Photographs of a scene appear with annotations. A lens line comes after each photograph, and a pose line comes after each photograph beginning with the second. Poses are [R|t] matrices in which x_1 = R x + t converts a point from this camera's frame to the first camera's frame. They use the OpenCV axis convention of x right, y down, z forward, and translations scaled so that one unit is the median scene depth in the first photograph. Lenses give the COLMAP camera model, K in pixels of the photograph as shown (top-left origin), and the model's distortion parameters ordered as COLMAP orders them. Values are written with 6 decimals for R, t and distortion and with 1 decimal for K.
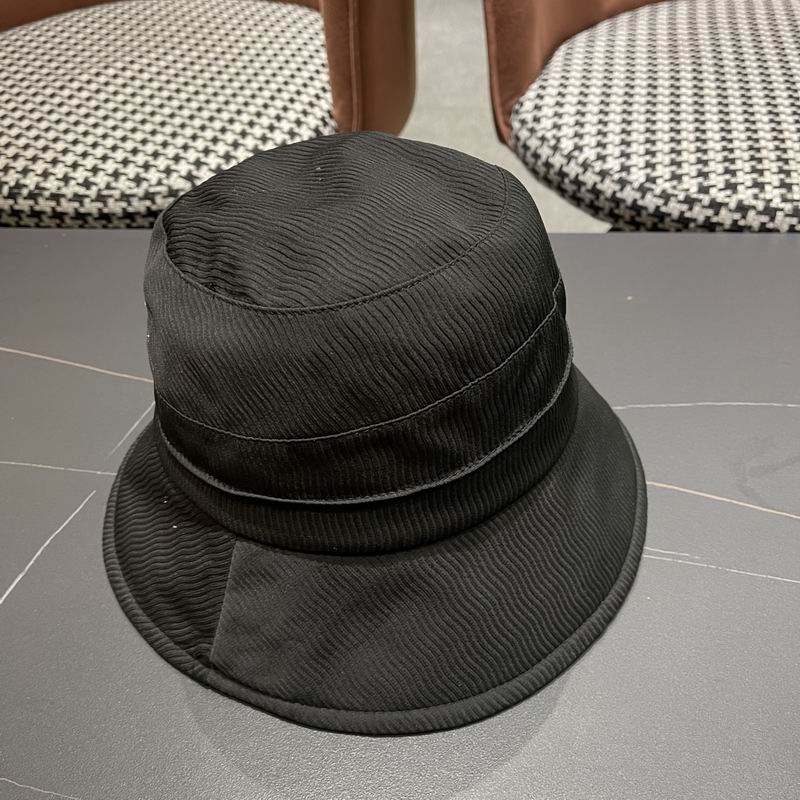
lens RADIAL K [[839.7, 0, 408.0], [0, 839.7, 404.7], [0, 0, 1]] dist [0.030914, -0.044423]
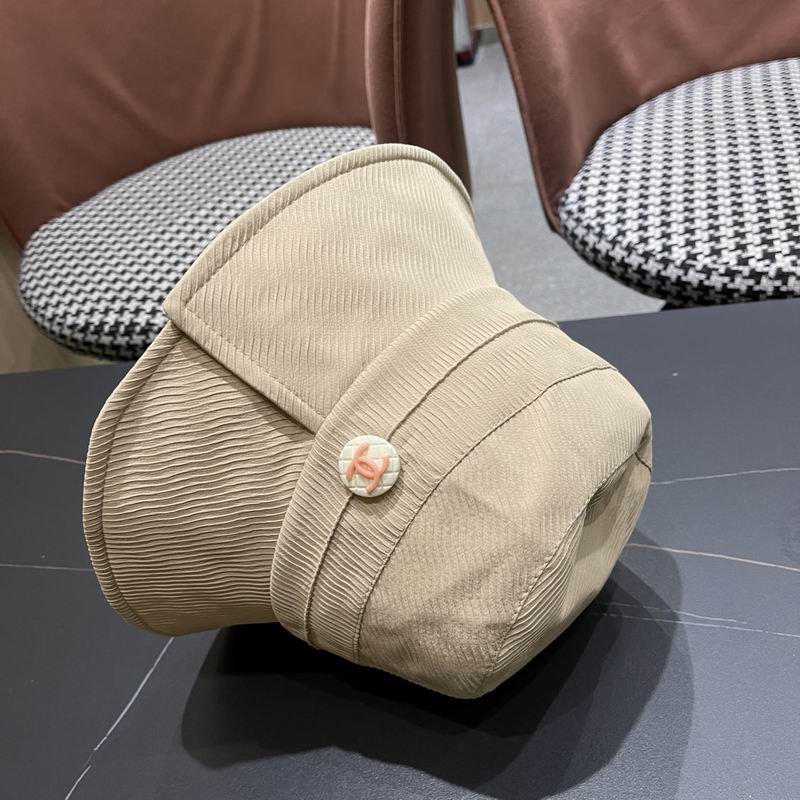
lens RADIAL K [[843.5, 0, 395.1], [0, 843.5, 399.3], [0, 0, 1]] dist [0.003477, 0.020937]
pose [[0.985710, -0.094745, -0.139282, 0.046957], [0.083611, 0.992974, -0.083734, -0.028169], [0.146237, 0.070892, 0.986706, -0.086233]]
